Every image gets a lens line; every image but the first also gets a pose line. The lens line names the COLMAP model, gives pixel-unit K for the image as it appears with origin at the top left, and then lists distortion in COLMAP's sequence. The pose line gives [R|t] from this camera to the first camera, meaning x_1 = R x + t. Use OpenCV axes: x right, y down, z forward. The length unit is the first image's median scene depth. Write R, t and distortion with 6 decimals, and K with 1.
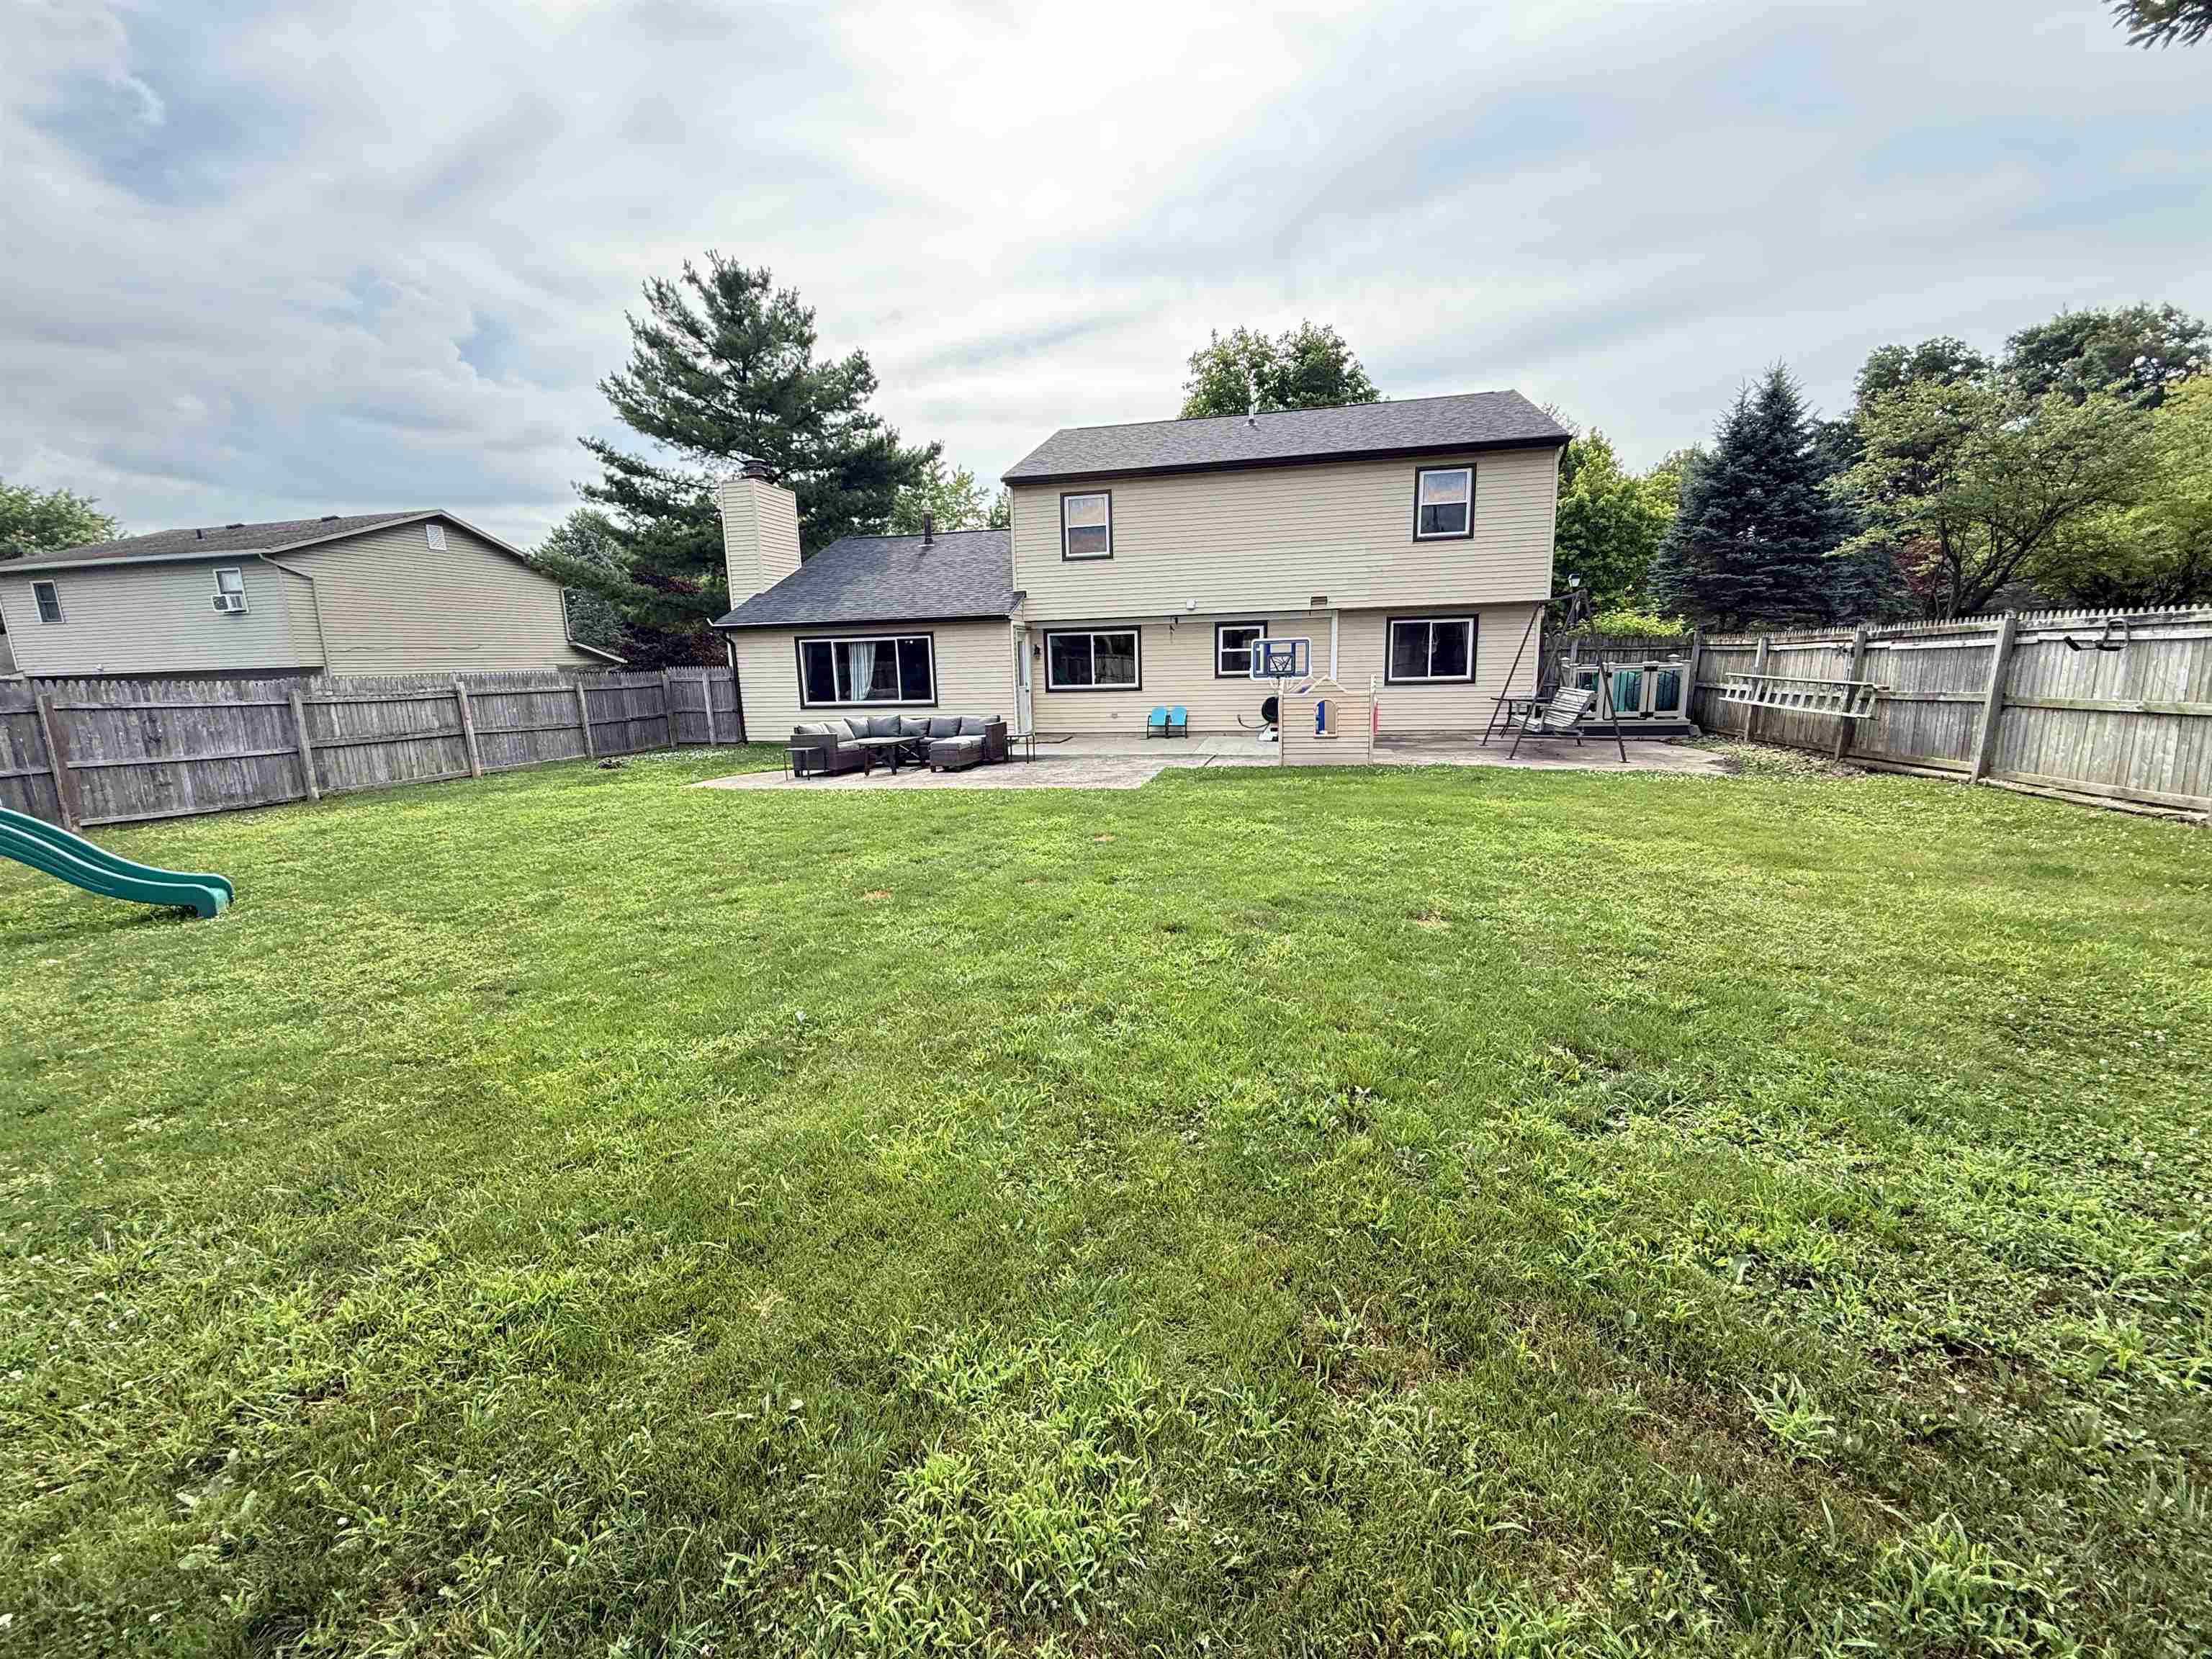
lens RADIAL K [[884.7, 0, 1100.7], [0, 884.7, 827.9], [0, 0, 1]] dist [-0.001230, 0.000282]
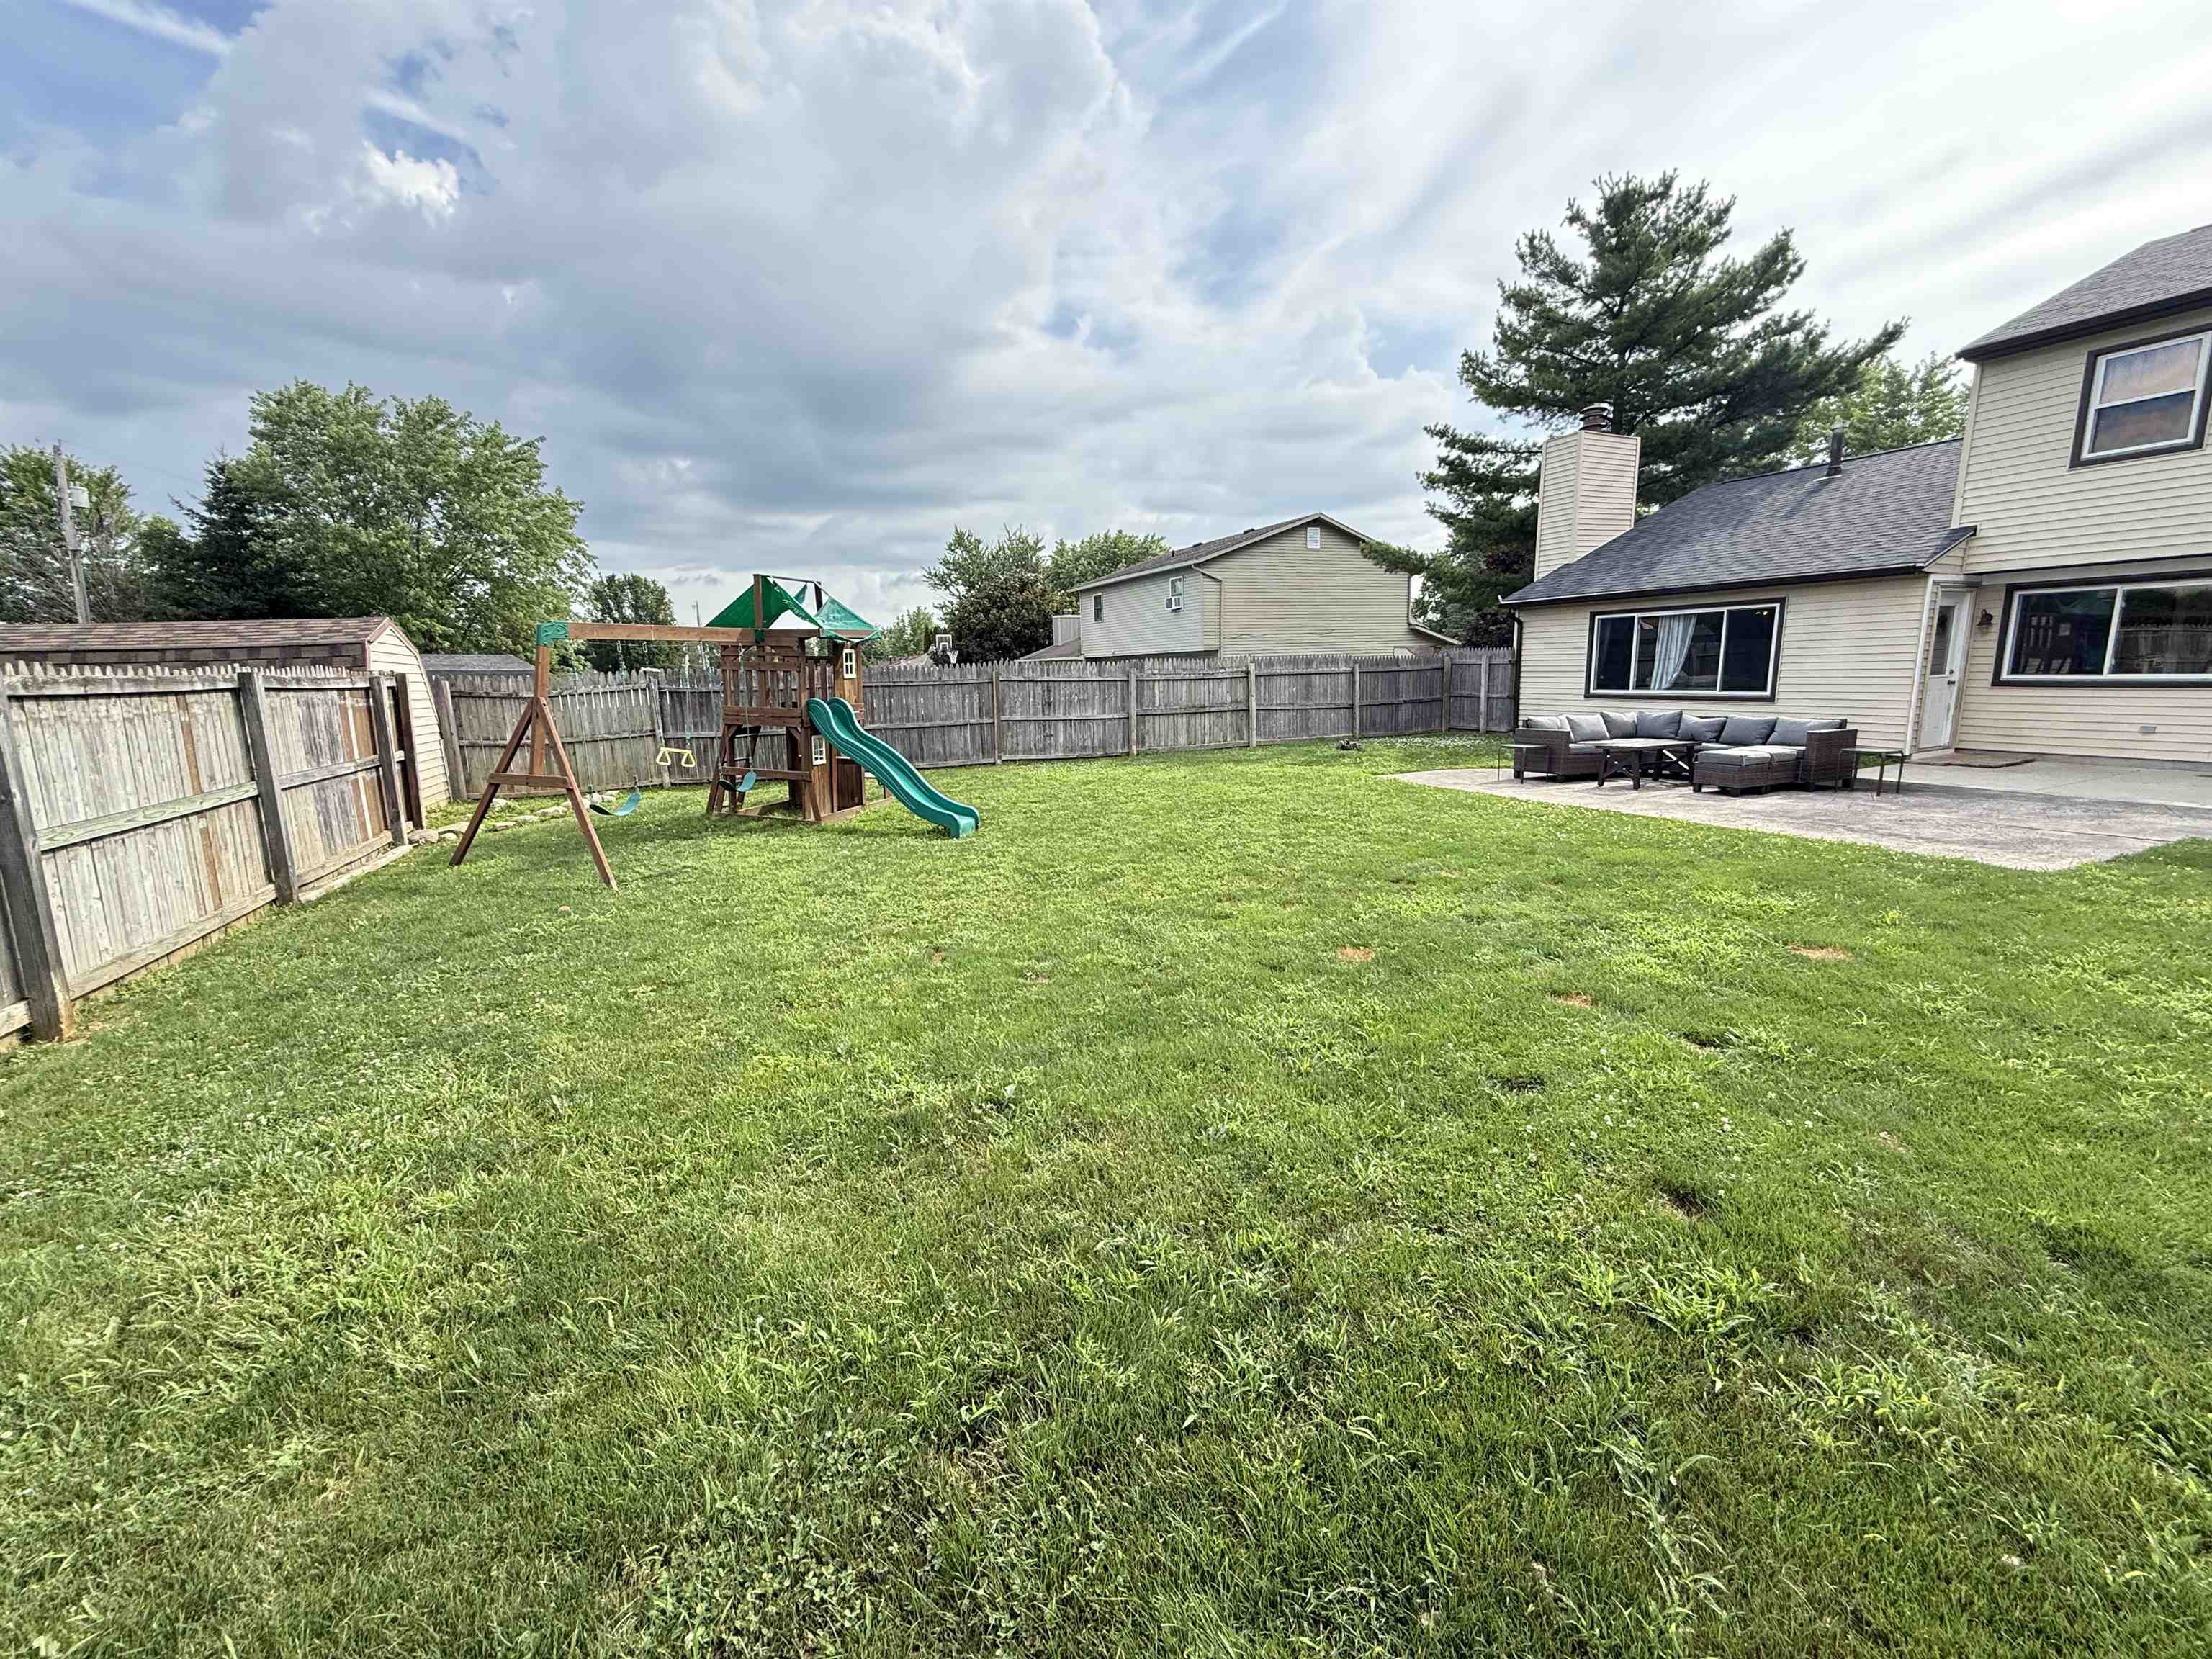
lens RADIAL K [[879.4, 0, 1100.2], [0, 879.4, 831.9], [0, 0, 1]] dist [-0.001611, -0.000277]
pose [[0.600532, 0.156929, -0.784050, 0.064711], [-0.136080, 0.986306, 0.093182, -0.022798], [0.787936, 0.050735, 0.613663, 0.123285]]
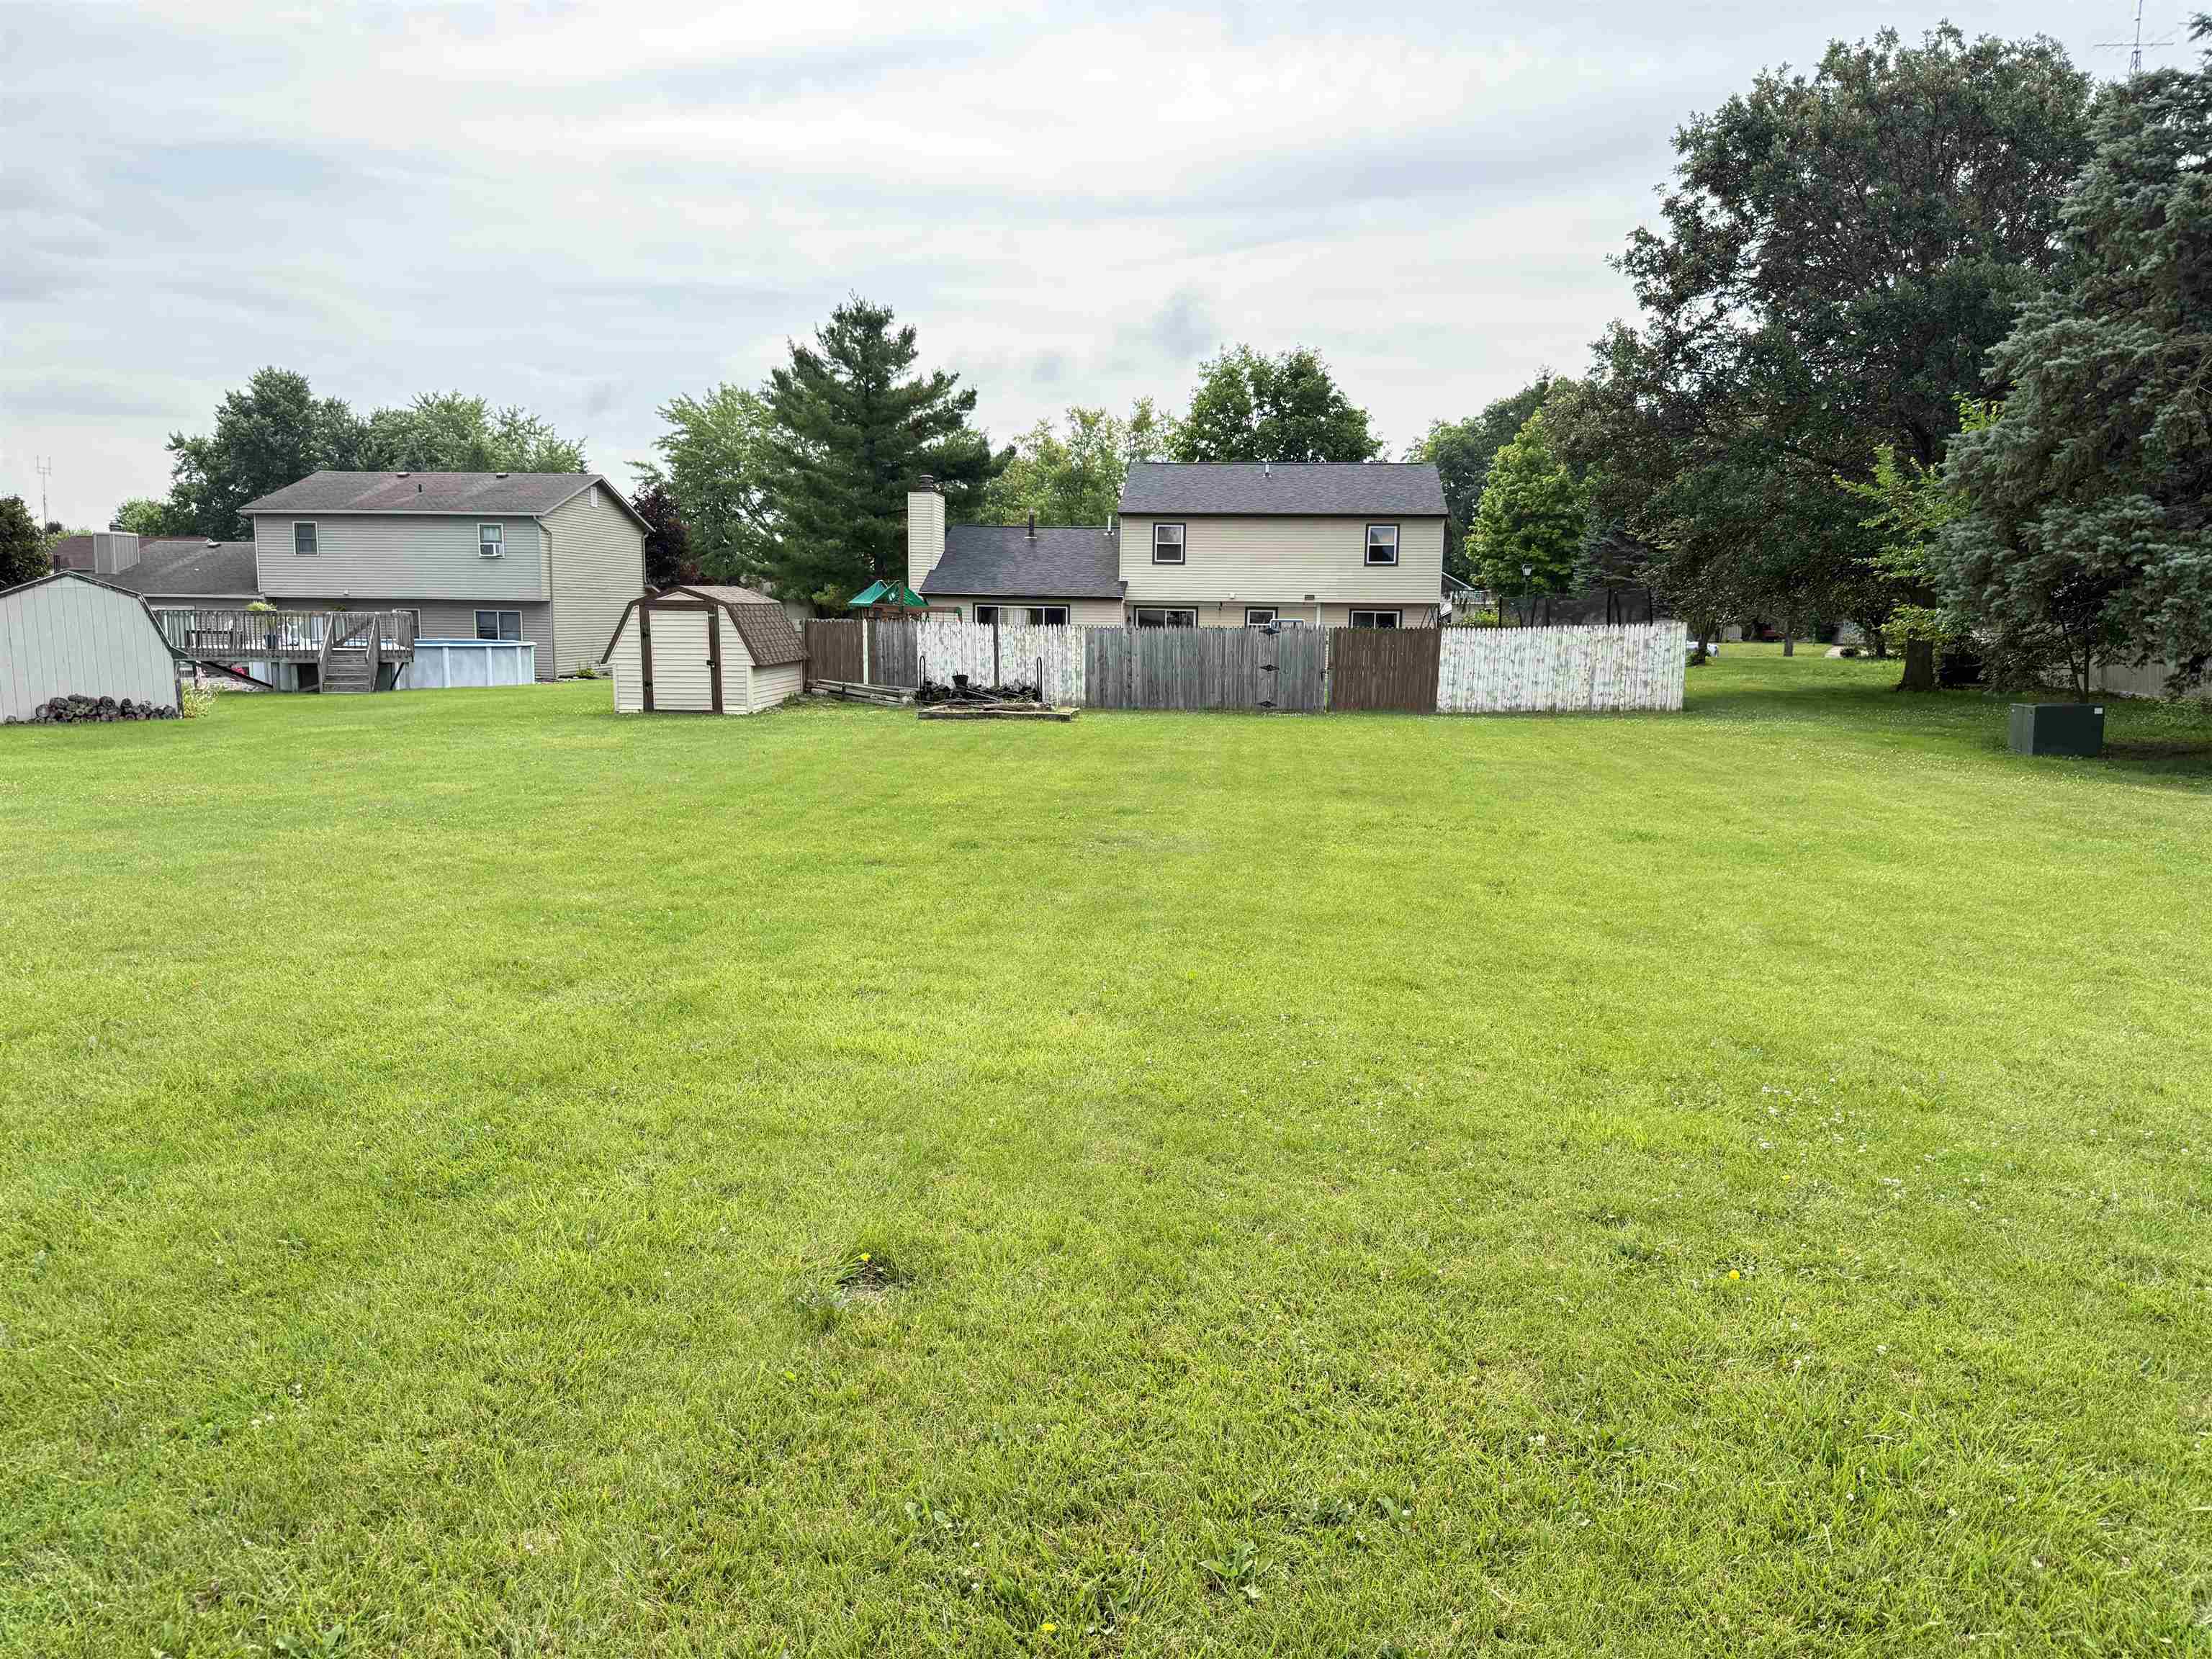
lens RADIAL K [[1517.1, 0, 1114.8], [0, 1517.1, 839.5], [0, 0, 1]] dist [0.107653, -0.143443]
pose [[0.991258, 0.025320, 0.129483, -0.428991], [-0.020024, 0.998915, -0.042042, 0.292573], [-0.130407, 0.039081, 0.990690, -1.597681]]
